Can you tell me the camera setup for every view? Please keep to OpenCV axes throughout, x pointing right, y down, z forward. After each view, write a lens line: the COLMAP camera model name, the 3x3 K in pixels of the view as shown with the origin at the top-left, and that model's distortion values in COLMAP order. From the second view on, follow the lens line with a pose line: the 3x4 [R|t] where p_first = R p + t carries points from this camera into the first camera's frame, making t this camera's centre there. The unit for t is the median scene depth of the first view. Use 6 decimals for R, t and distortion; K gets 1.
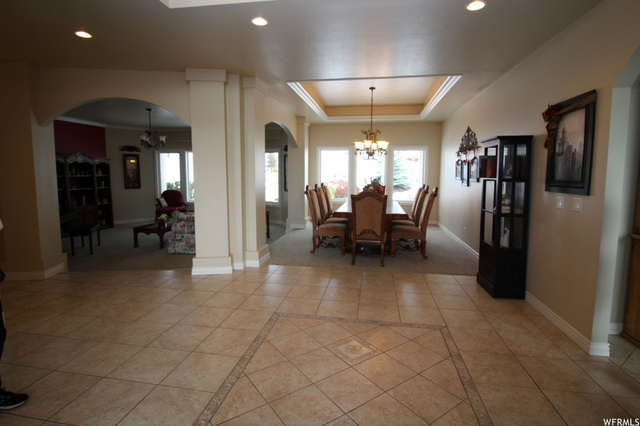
lens RADIAL K [[326.6, 0, 314.8], [0, 326.6, 198.9], [0, 0, 1]] dist [-0.003072, -0.000565]
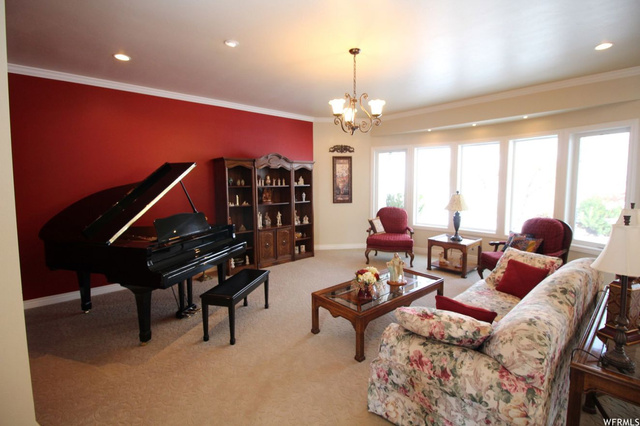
lens RADIAL K [[297.7, 0, 320.7], [0, 297.7, 209.6], [0, 0, 1]] dist [-0.003959, -0.000162]
pose [[0.793518, 0.052210, -0.606303, -0.209213], [-0.044206, 0.998626, 0.028137, -0.037022], [0.606939, 0.004475, 0.794735, 0.485893]]
